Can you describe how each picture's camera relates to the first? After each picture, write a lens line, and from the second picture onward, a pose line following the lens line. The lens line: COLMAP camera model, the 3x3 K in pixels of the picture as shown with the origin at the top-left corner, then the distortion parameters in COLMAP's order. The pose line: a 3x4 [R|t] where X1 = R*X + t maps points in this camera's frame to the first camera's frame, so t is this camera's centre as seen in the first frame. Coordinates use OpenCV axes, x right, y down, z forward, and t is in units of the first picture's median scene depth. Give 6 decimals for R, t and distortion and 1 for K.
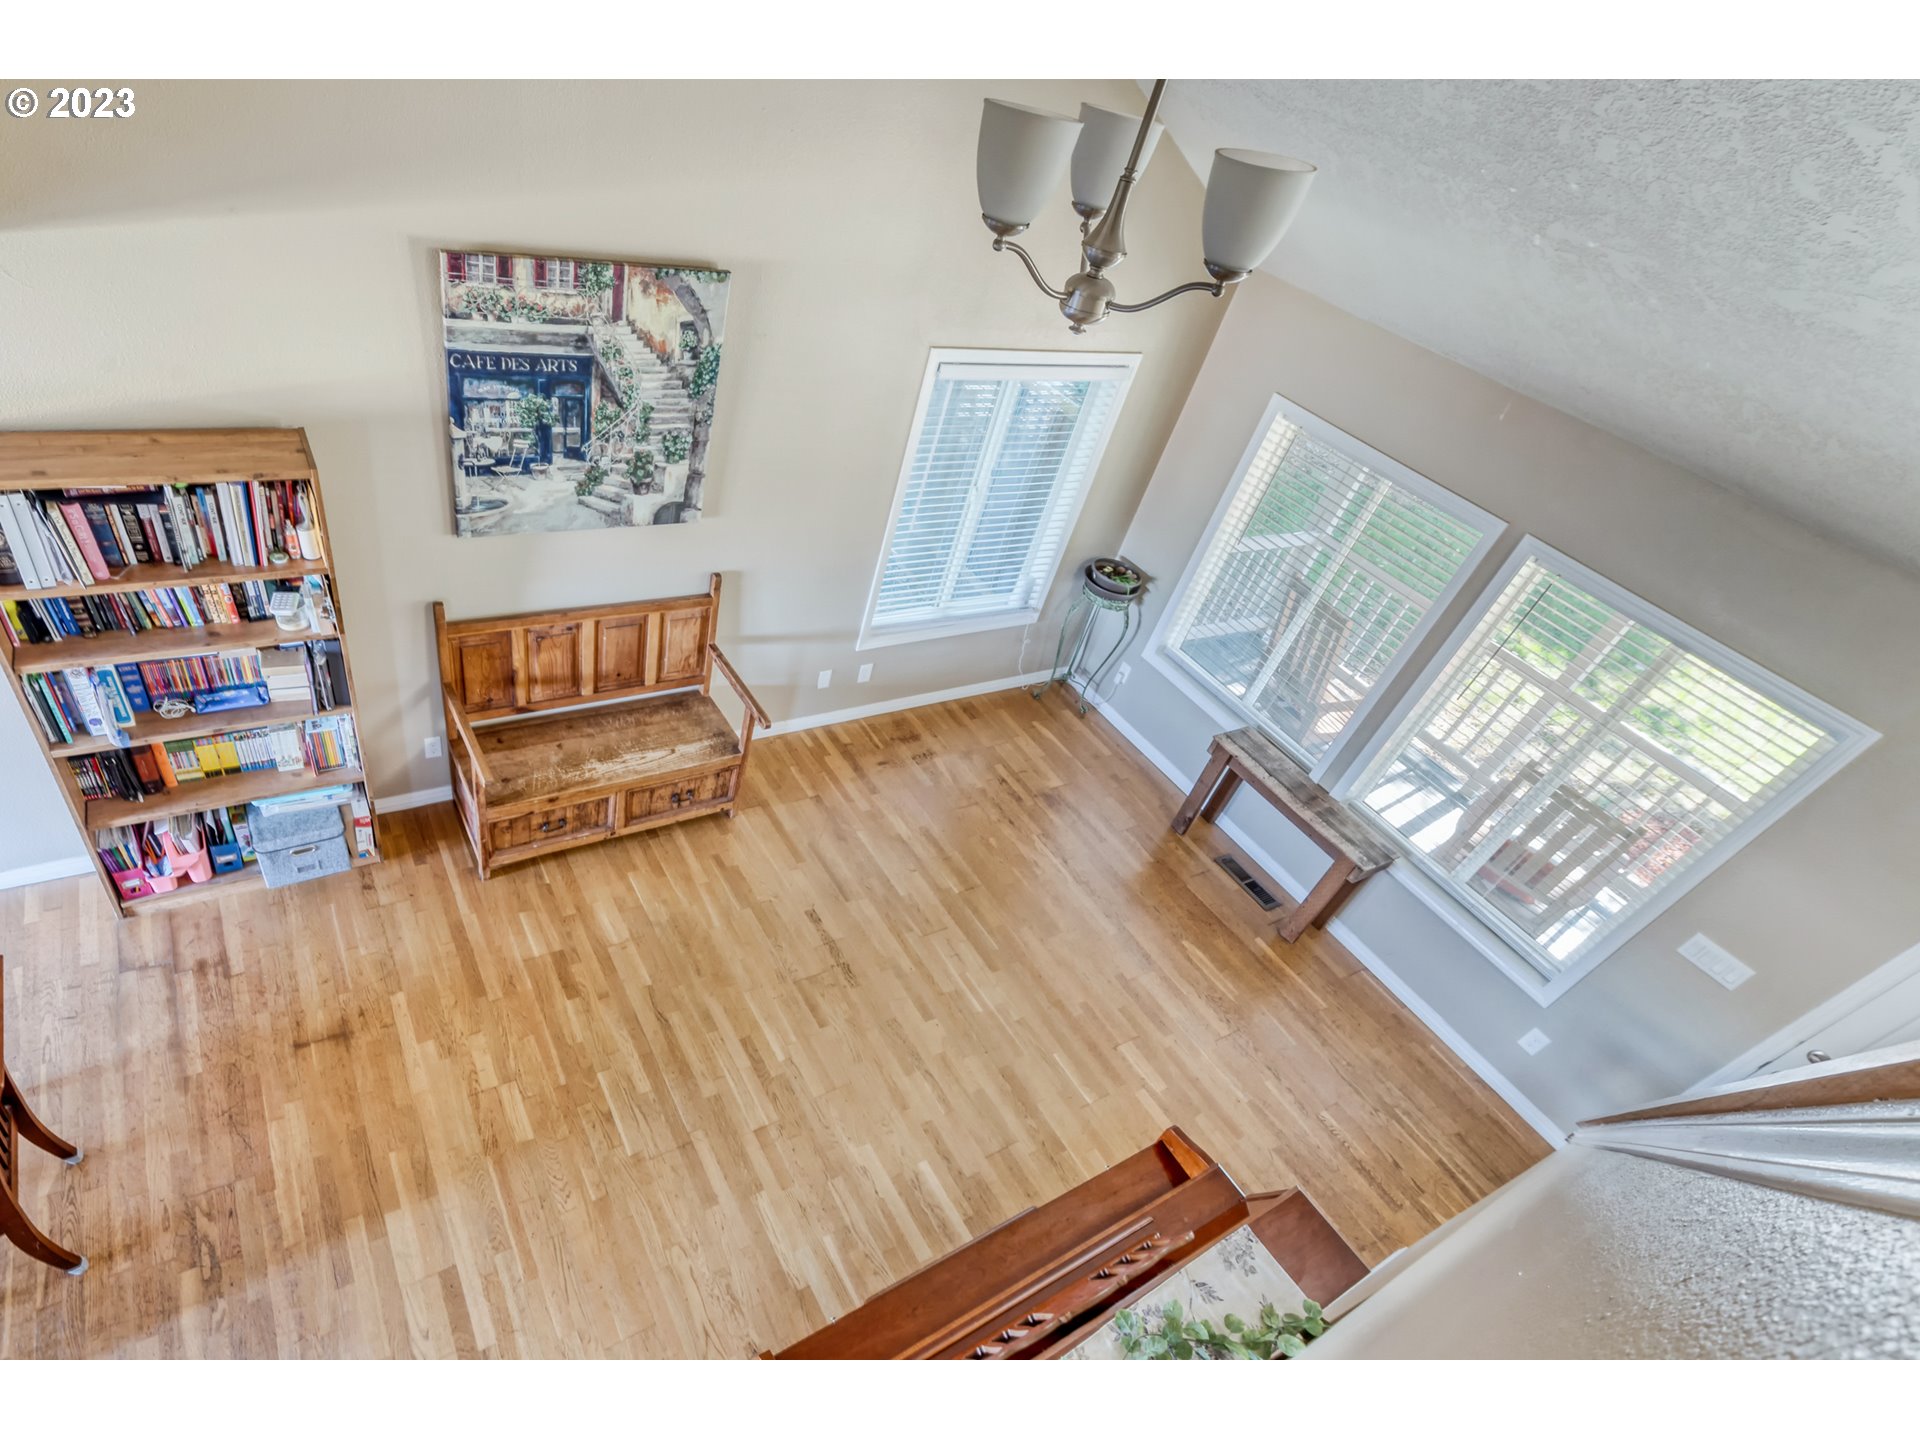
lens RADIAL K [[896.8, 0, 800.1], [0, 896.8, 724.1], [0, 0, 1]] dist [-0.001018, -0.000081]
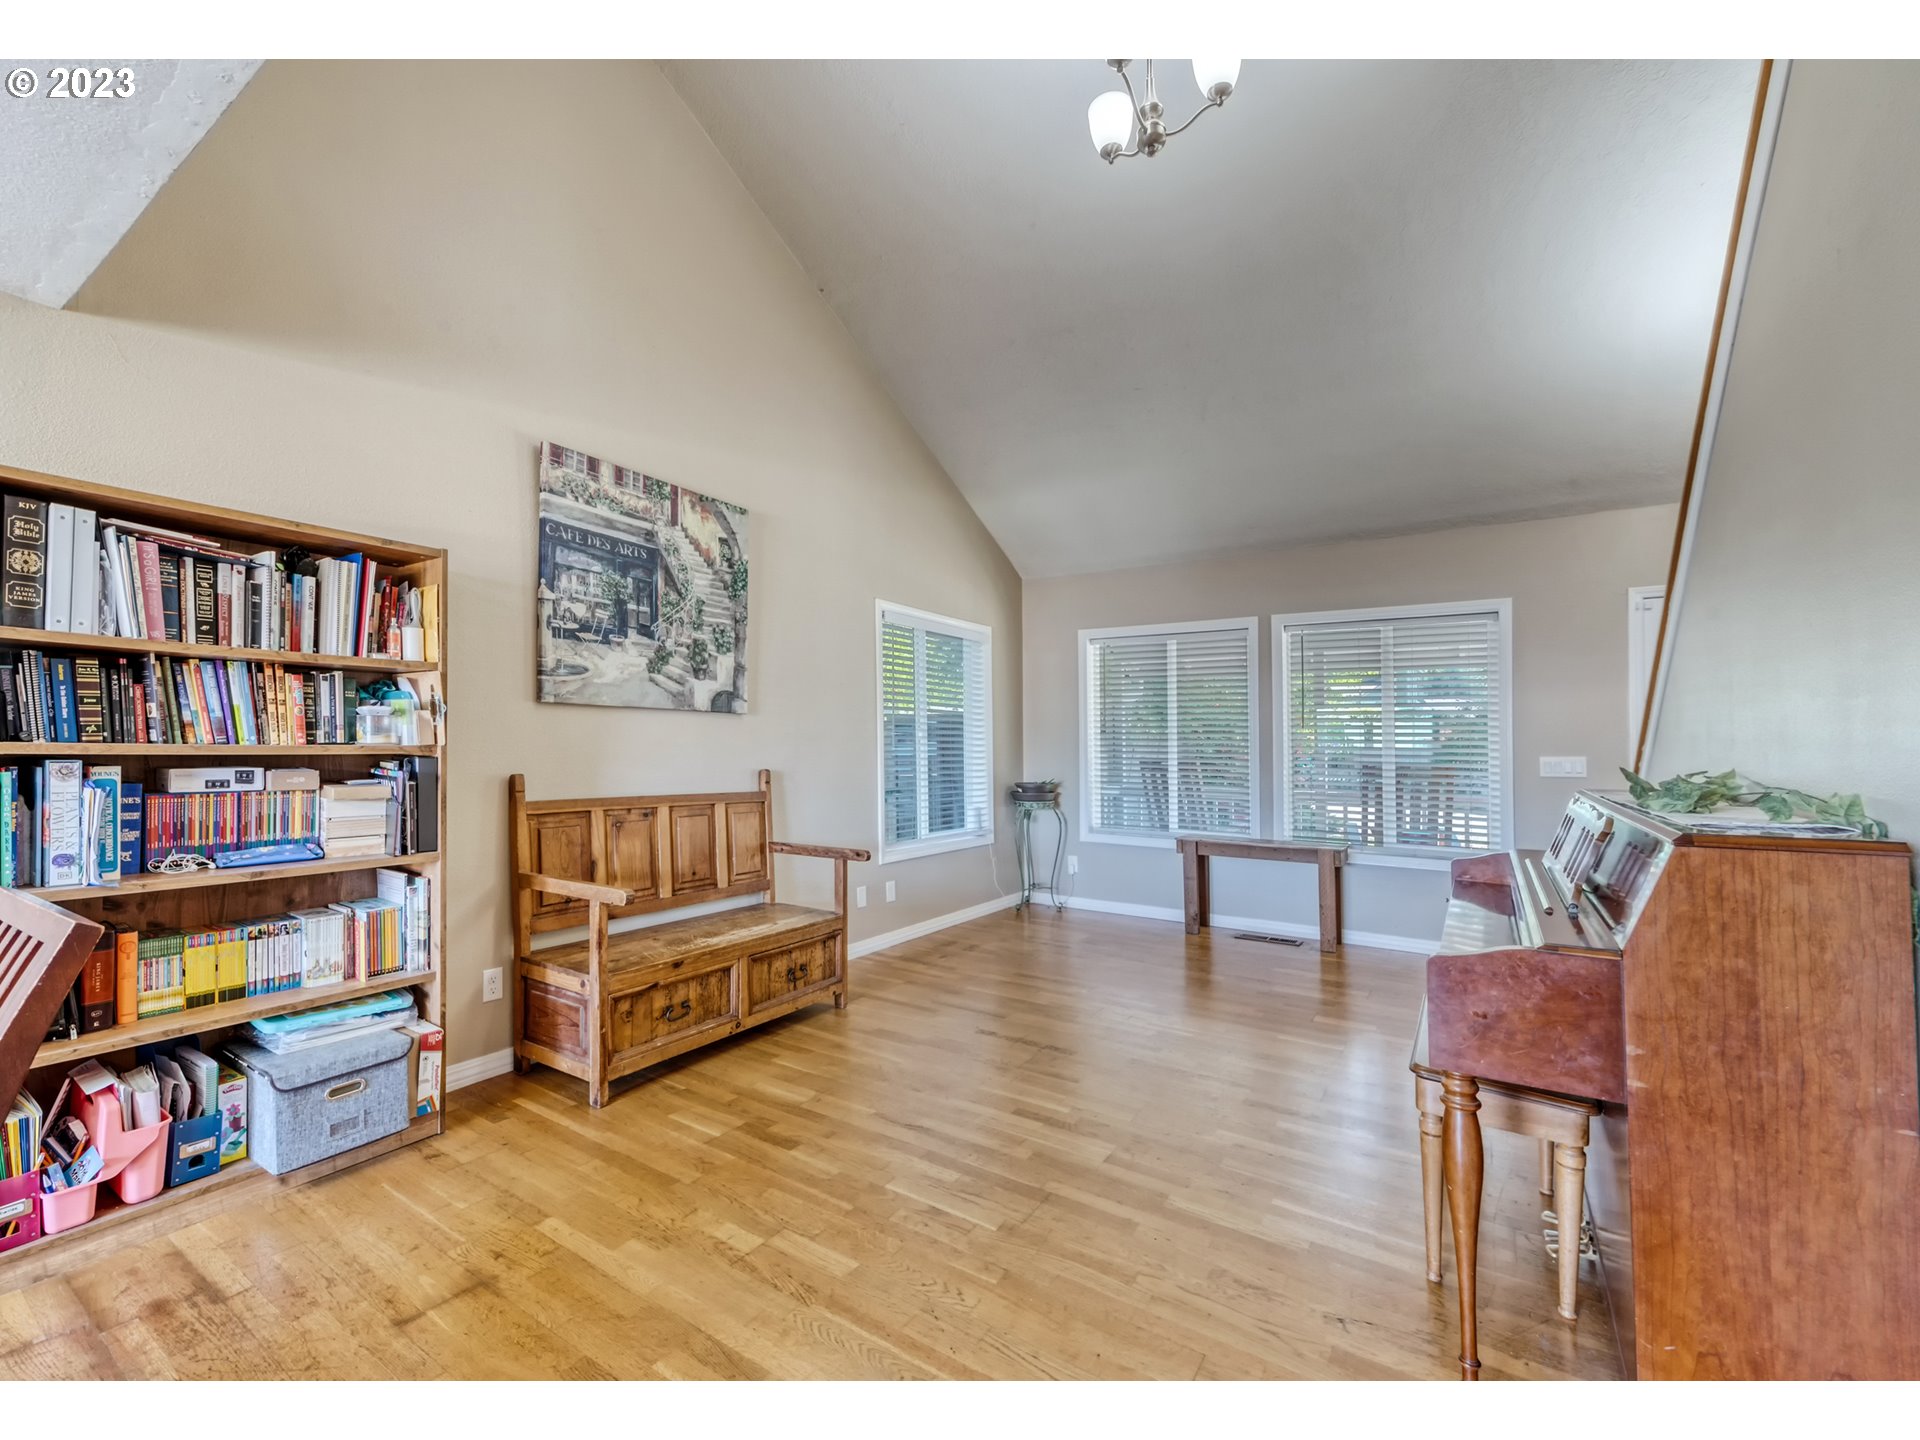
lens RADIAL K [[759.7, 0, 923.4], [0, 759.7, 720.2], [0, 0, 1]] dist [0.000253, -0.000035]
pose [[0.885209, -0.163897, 0.435364, -0.373926], [0.395999, 0.756589, -0.520344, 0.405992], [-0.244109, 0.633017, 0.734643, 0.294896]]
